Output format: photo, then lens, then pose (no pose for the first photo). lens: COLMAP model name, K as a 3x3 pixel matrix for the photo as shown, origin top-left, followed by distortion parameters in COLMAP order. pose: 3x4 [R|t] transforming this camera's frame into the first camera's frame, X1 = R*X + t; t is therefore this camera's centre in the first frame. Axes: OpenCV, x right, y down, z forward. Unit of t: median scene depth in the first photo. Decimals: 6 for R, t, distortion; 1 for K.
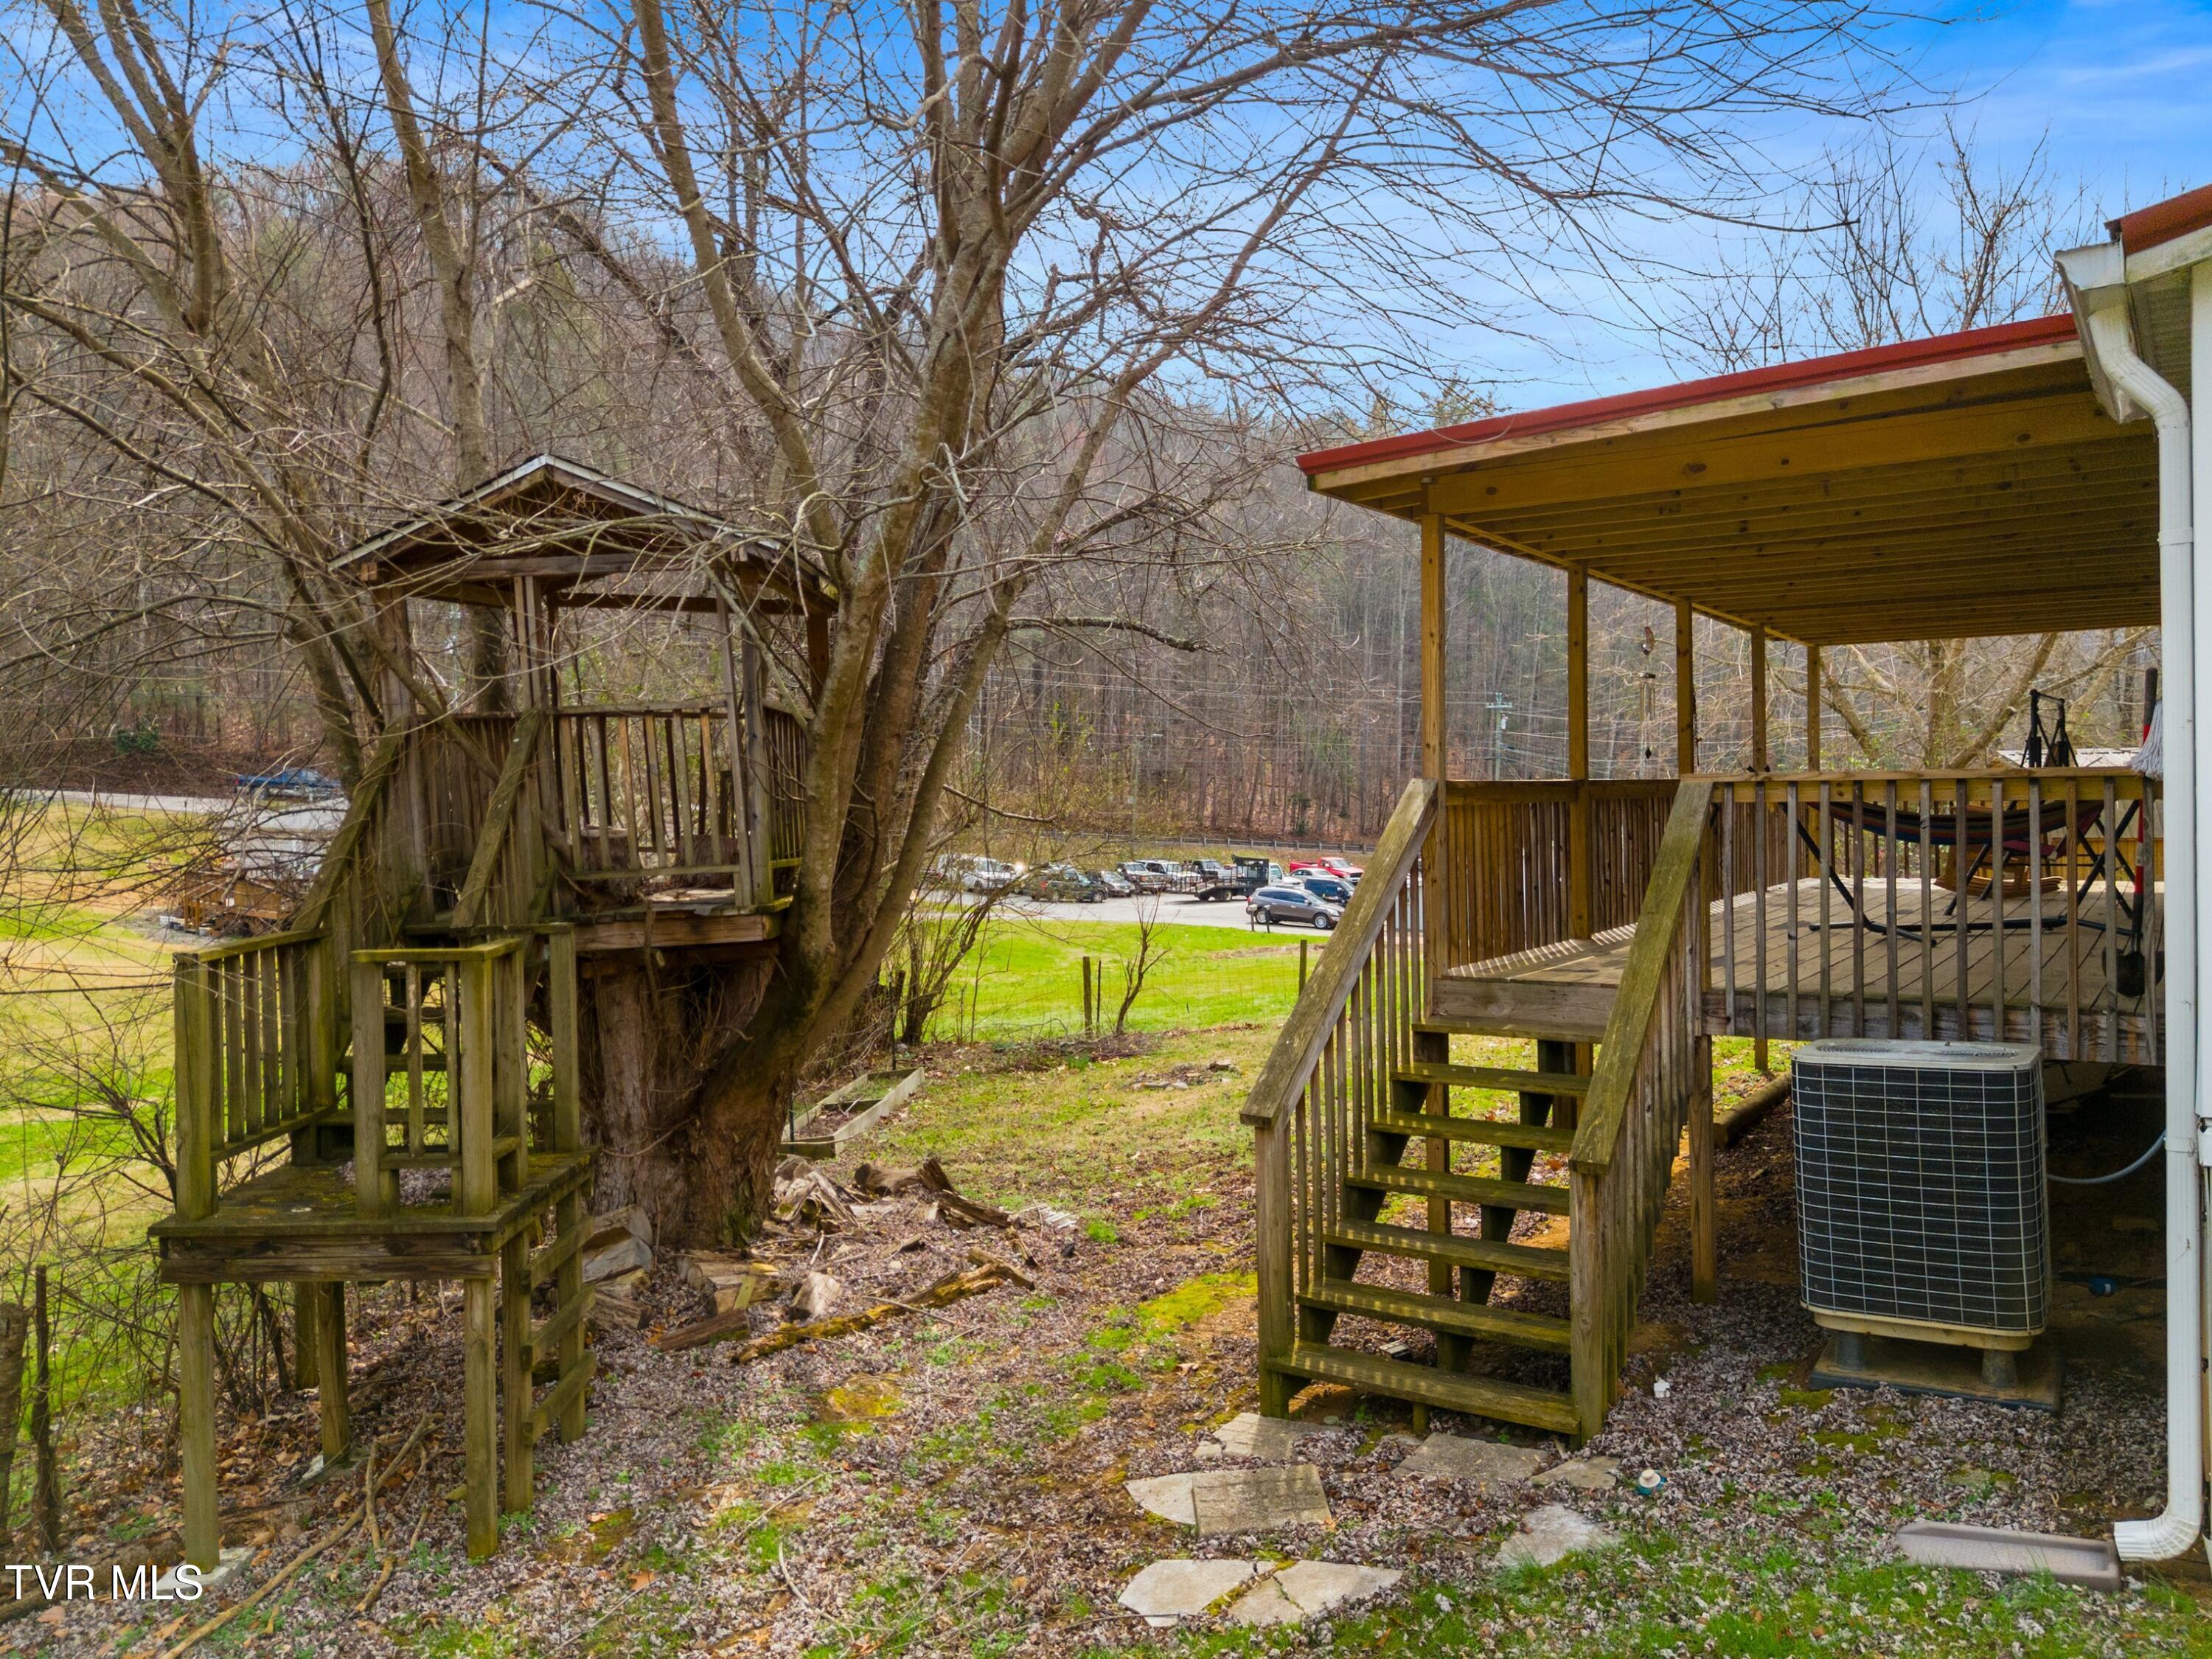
lens RADIAL K [[1579.0, 0, 1106.4], [0, 1579.0, 807.6], [0, 0, 1]] dist [0.054021, -0.047301]
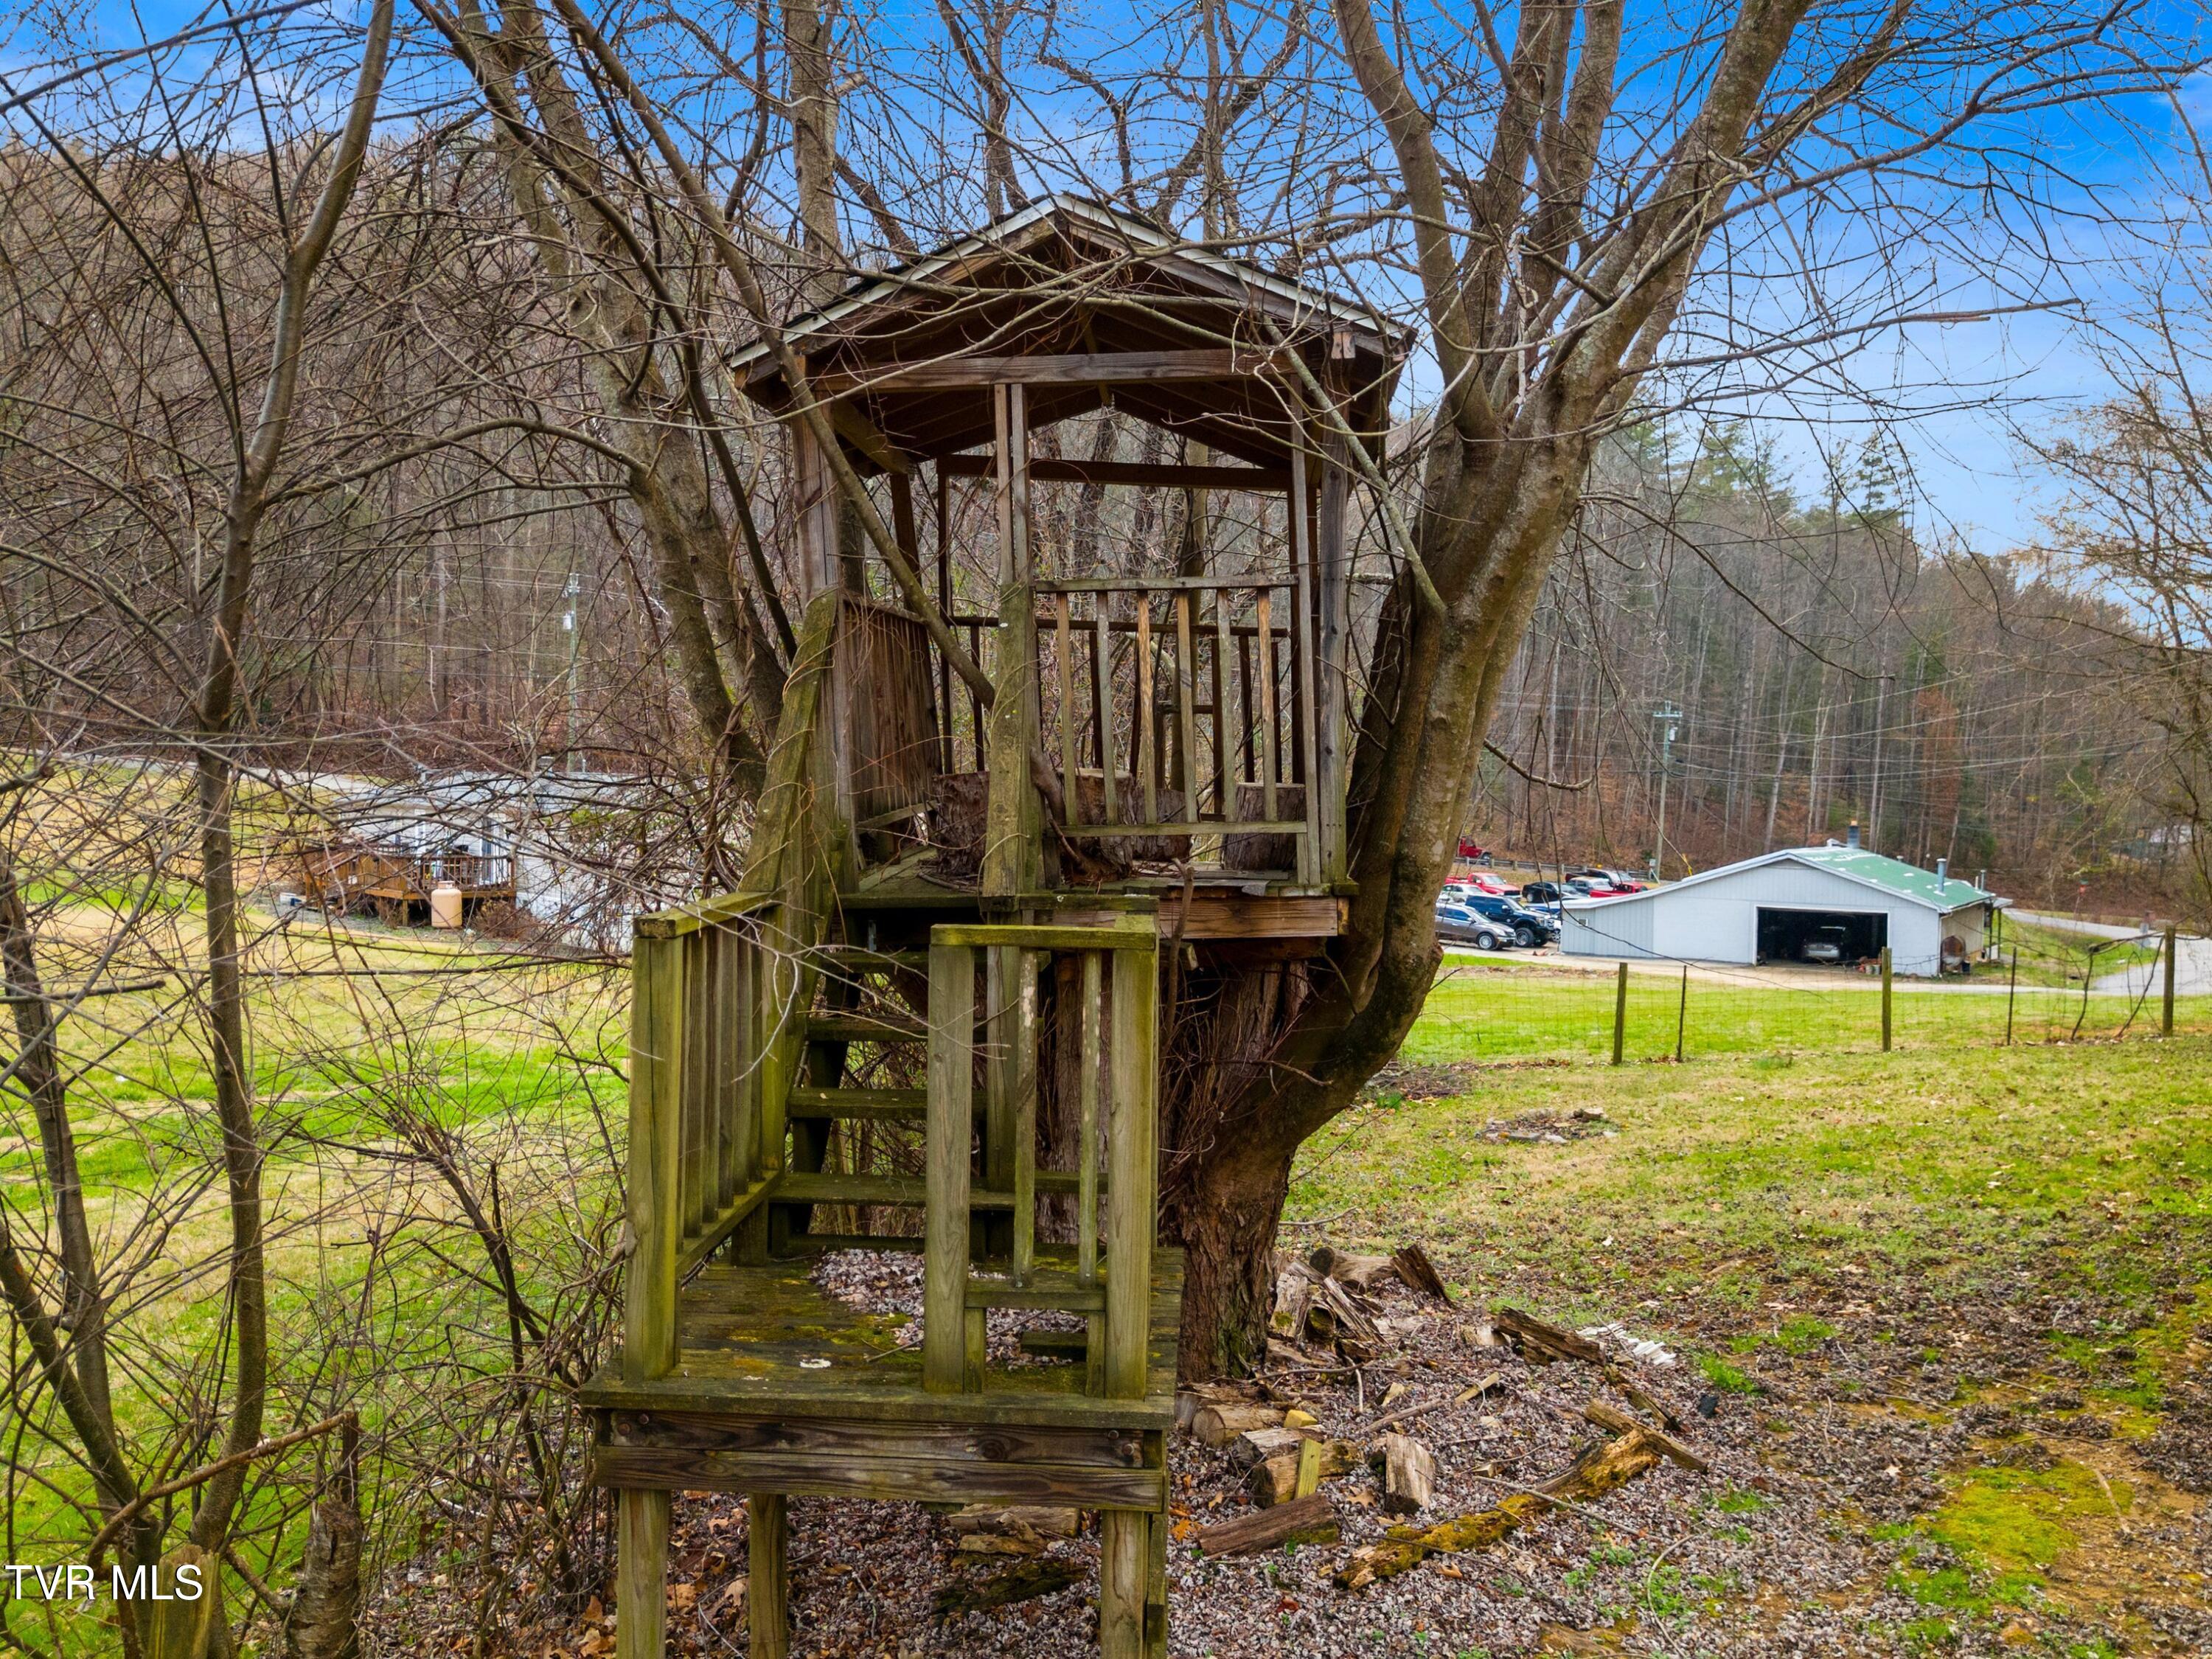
lens RADIAL K [[1650.8, 0, 1106.0], [0, 1650.8, 829.5], [0, 0, 1]] dist [0.082382, -0.083787]
pose [[0.997704, 0.030257, -0.060583, -0.269593], [-0.029675, 0.999505, 0.010493, 0.033866], [0.060871, -0.008671, 0.998108, 0.290610]]
